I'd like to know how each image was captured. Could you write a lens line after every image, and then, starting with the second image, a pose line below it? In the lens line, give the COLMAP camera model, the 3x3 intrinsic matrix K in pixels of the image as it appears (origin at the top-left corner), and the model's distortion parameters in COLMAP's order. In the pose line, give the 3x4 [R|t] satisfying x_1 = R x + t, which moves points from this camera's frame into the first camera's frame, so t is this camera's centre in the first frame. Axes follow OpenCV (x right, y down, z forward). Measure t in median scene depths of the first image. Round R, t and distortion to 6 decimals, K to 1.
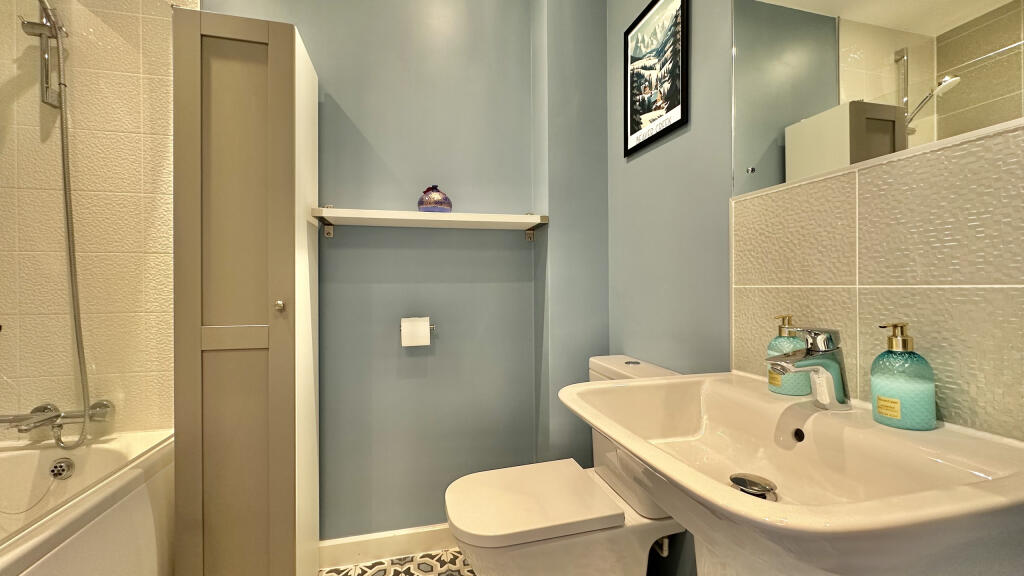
lens RADIAL K [[411.9, 0, 512.0], [0, 411.9, 288.0], [0, 0, 1]] dist [-0.002541, -0.000259]
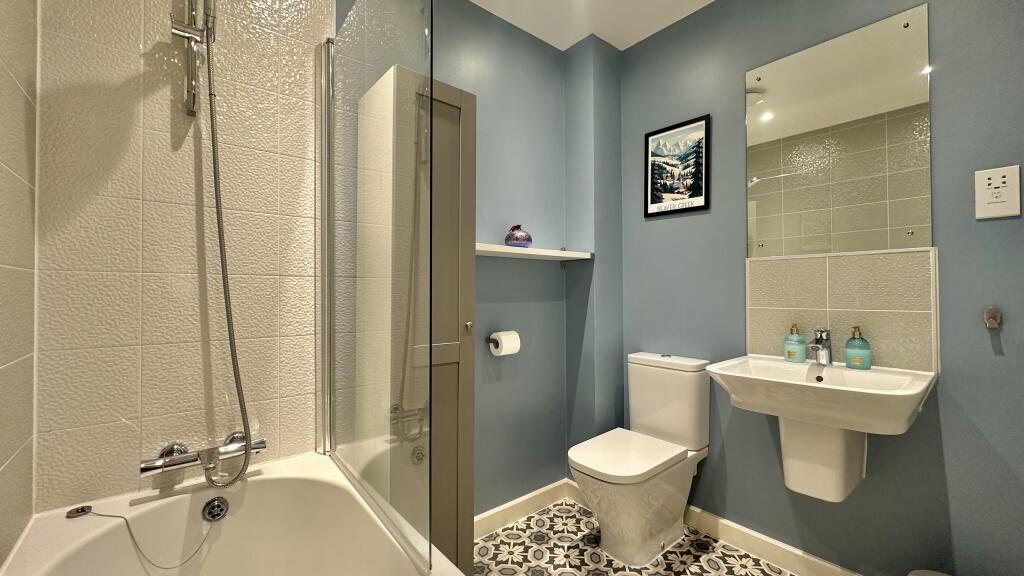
lens RADIAL K [[411.9, 0, 512.0], [0, 411.9, 288.0], [0, 0, 1]] dist [-0.002541, -0.000259]
pose [[0.900072, 0.009611, 0.435635, -0.869741], [-0.000981, 0.999799, -0.020031, -0.038443], [-0.435740, 0.017602, 0.899901, -0.127161]]
